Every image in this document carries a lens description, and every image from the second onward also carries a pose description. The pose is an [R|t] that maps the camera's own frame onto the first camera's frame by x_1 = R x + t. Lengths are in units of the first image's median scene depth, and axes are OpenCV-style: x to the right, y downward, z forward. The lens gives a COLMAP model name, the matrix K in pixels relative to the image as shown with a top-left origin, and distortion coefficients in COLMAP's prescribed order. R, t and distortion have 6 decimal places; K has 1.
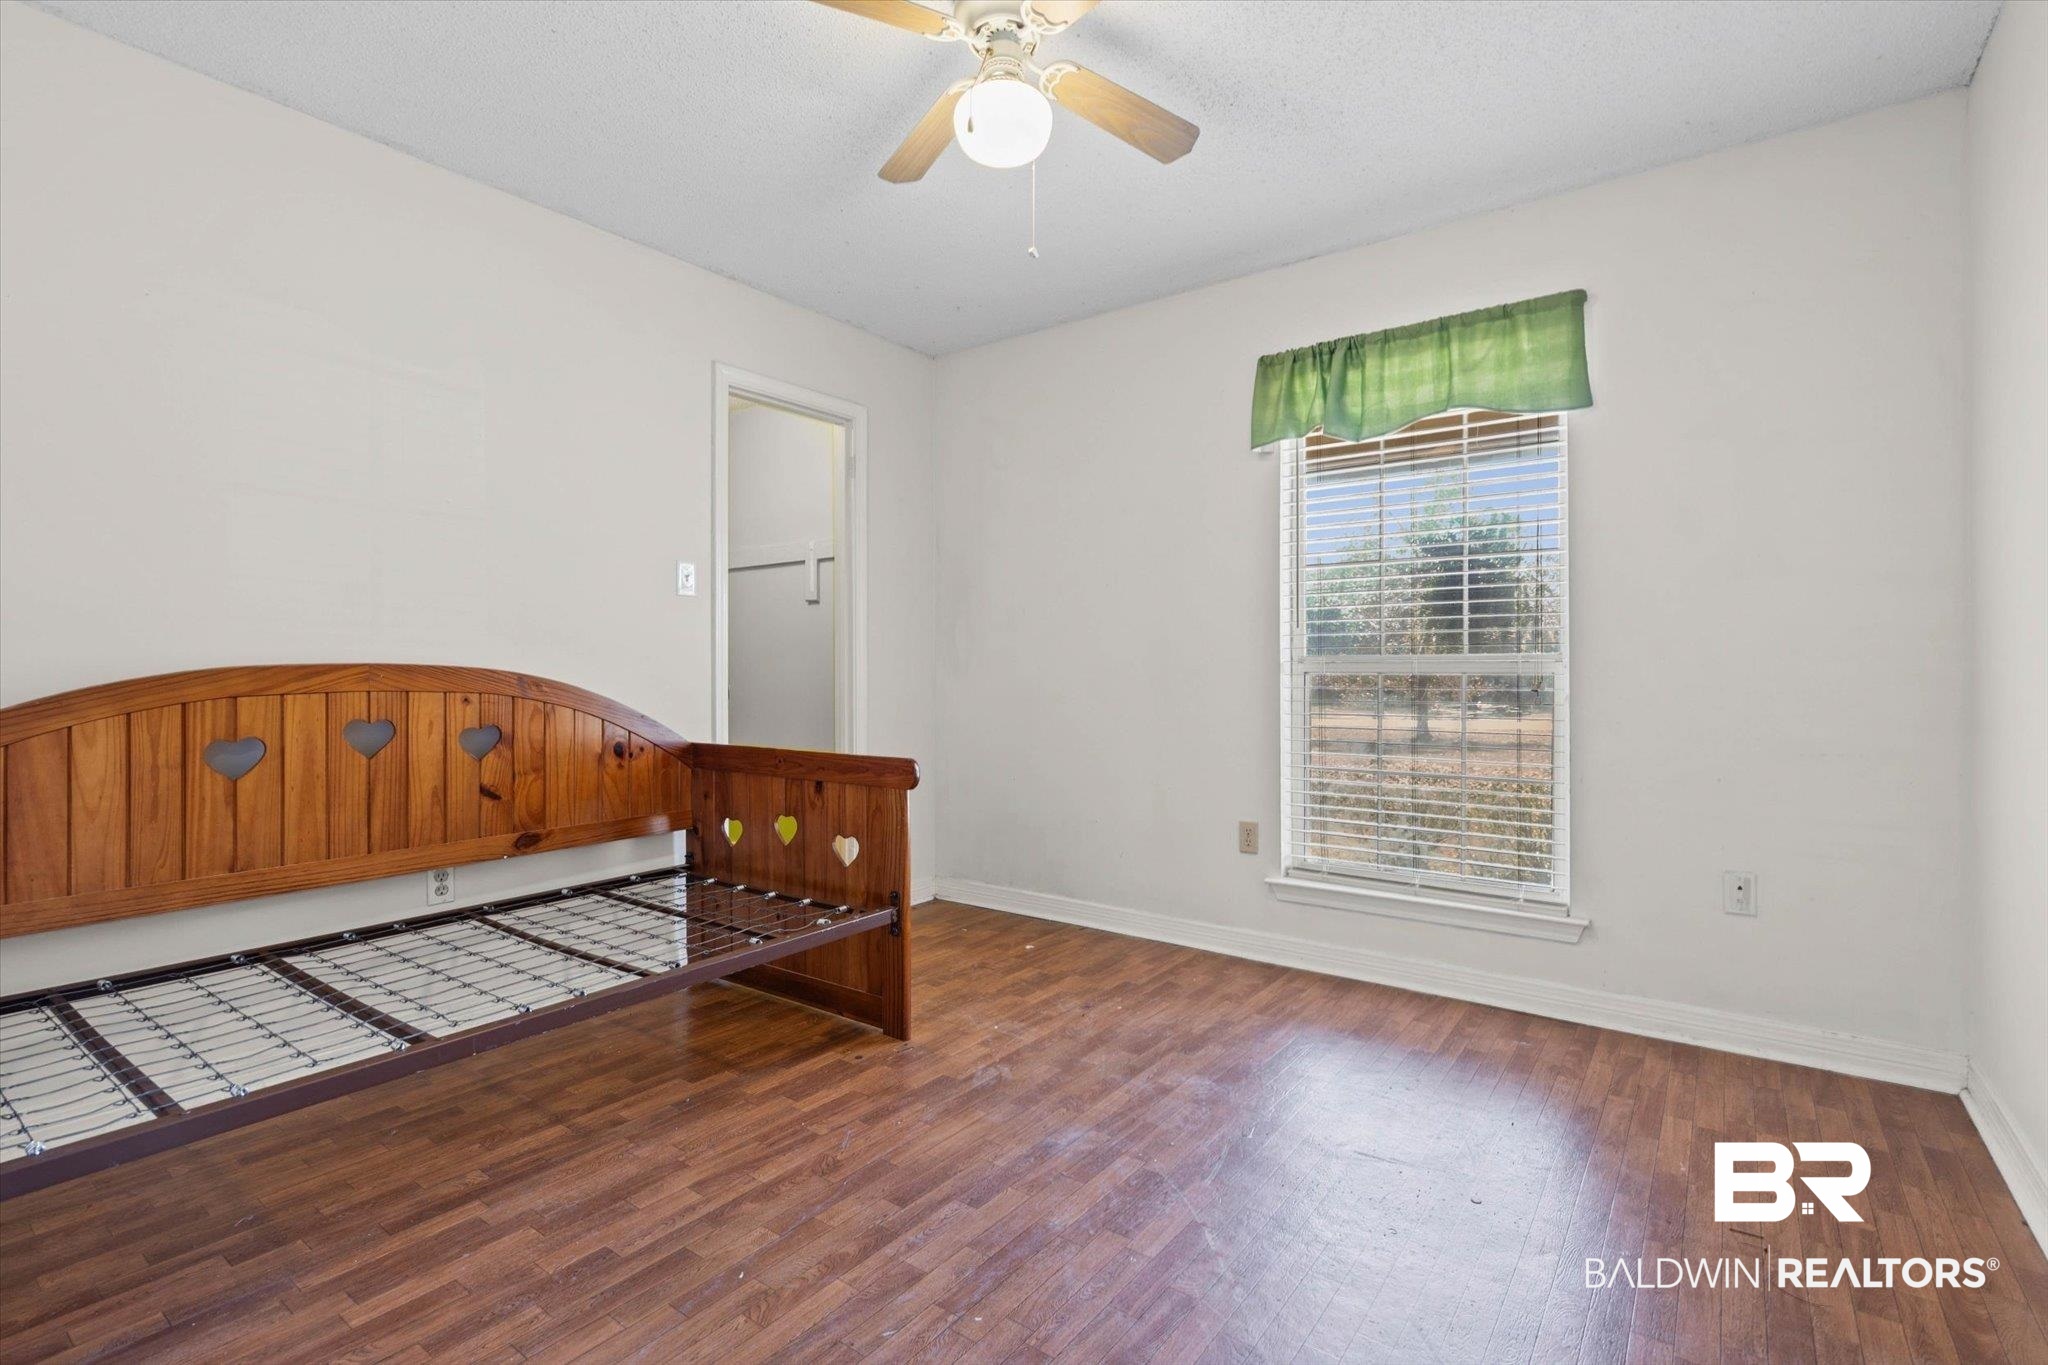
lens RADIAL K [[942.2, 0, 1034.5], [0, 942.2, 670.6], [0, 0, 1]] dist [-0.001516, 0.001504]
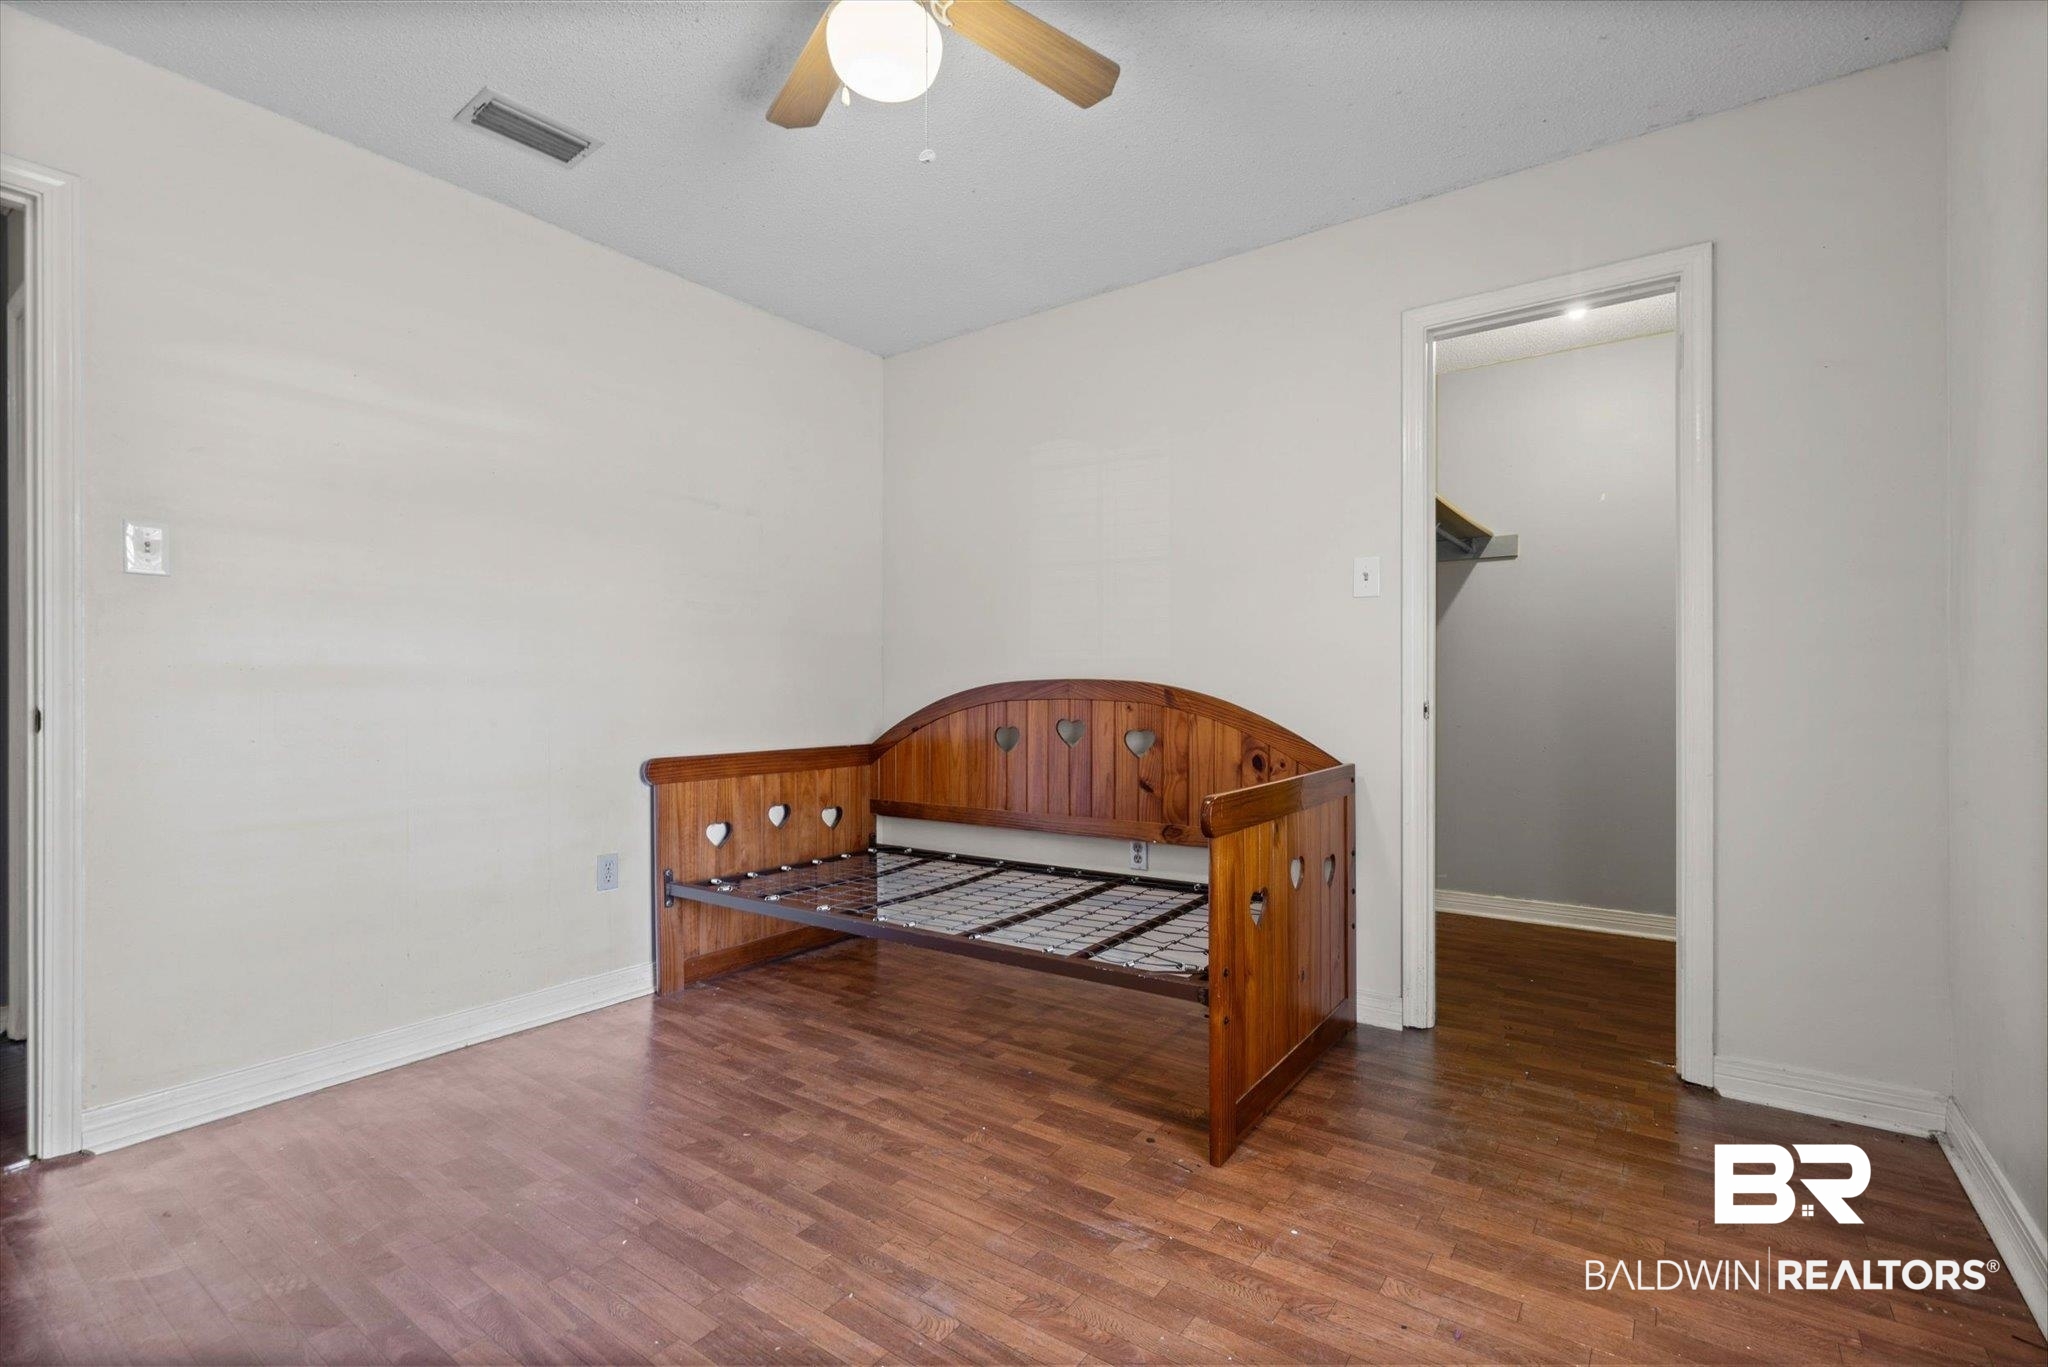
lens RADIAL K [[942.2, 0, 1030.2], [0, 942.2, 686.0], [0, 0, 1]] dist [-0.001516, 0.001504]
pose [[0.008408, 0.000910, -0.999964, 0.730379], [0.005898, 0.999982, 0.000960, 0.000600], [0.999947, -0.005905, 0.008402, 0.982370]]
